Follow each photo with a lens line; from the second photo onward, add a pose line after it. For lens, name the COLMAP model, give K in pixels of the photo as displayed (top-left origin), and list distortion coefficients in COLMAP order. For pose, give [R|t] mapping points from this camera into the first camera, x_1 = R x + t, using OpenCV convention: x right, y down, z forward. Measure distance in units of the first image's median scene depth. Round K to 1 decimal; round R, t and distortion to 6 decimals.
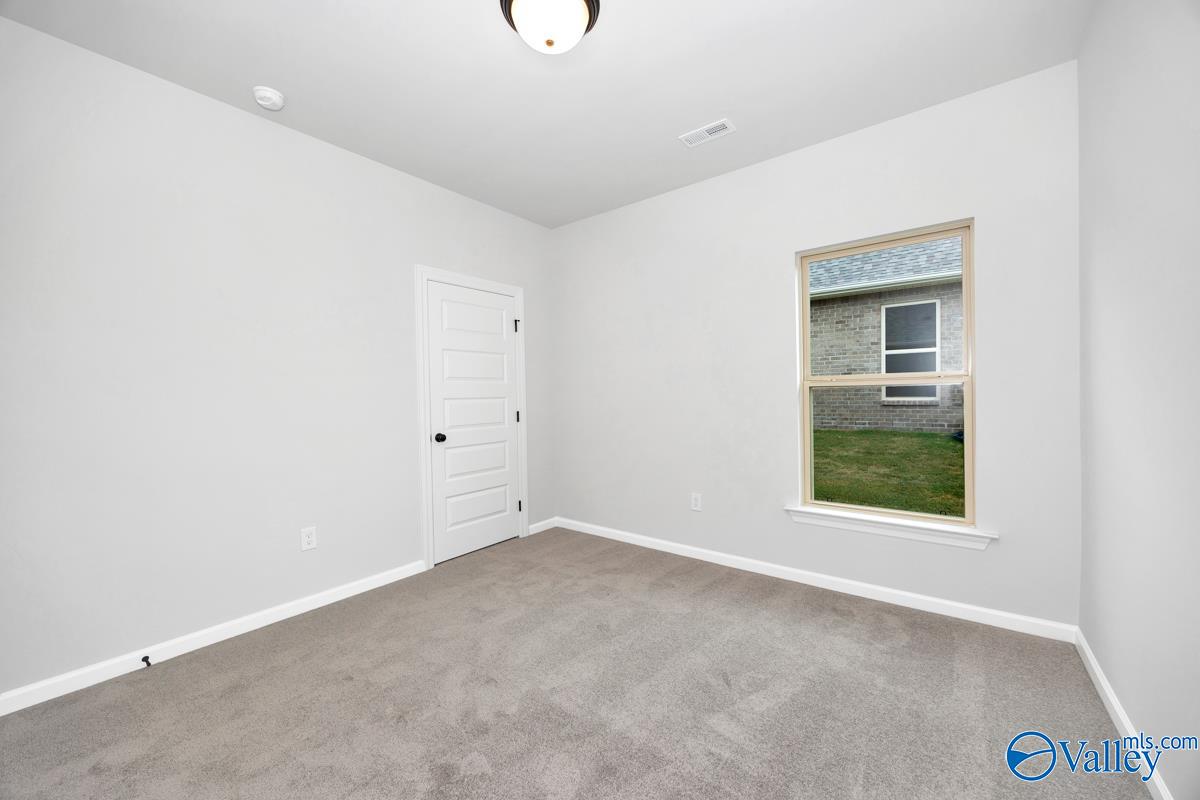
lens RADIAL K [[494.8, 0, 605.8], [0, 494.8, 398.2], [0, 0, 1]] dist [0.001274, 0.000185]
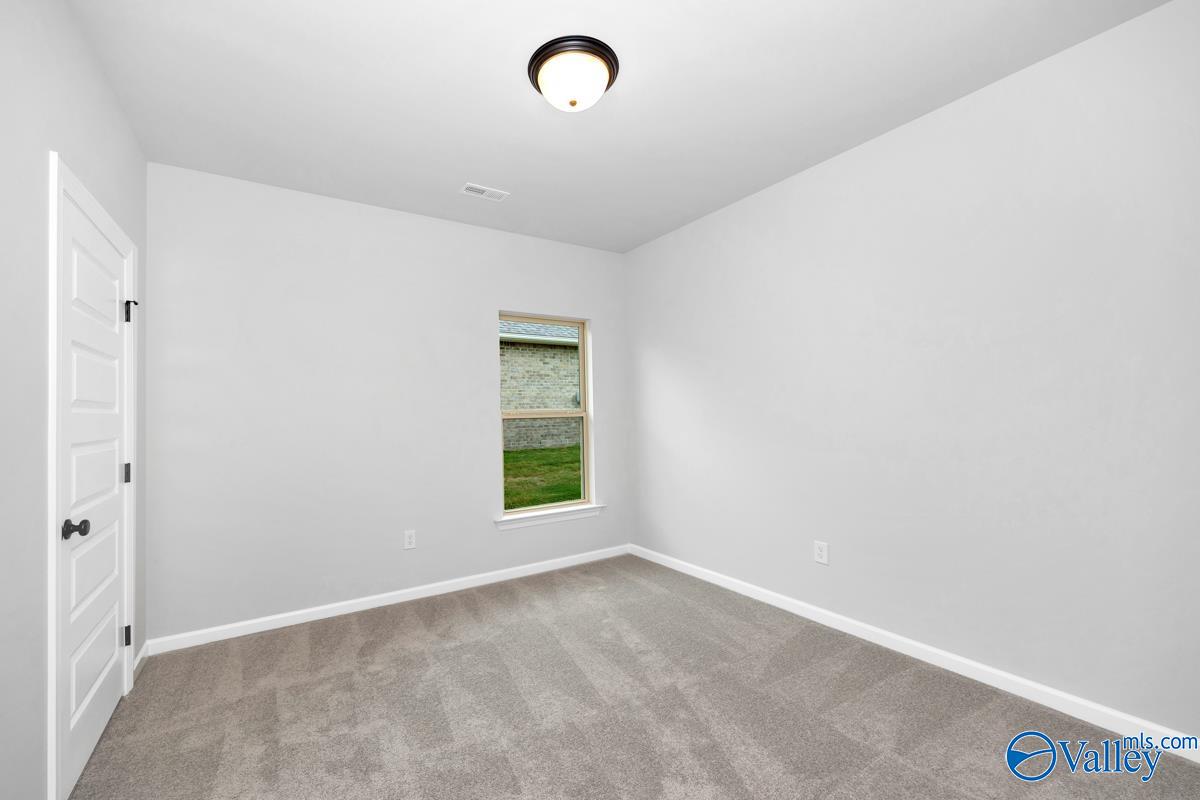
lens RADIAL K [[494.8, 0, 605.8], [0, 494.8, 398.2], [0, 0, 1]] dist [0.001274, 0.000185]
pose [[0.286932, 0.025573, 0.957610, -0.711833], [0.013455, 0.999437, -0.030722, -0.030921], [-0.957856, 0.021700, 0.286426, 0.410277]]
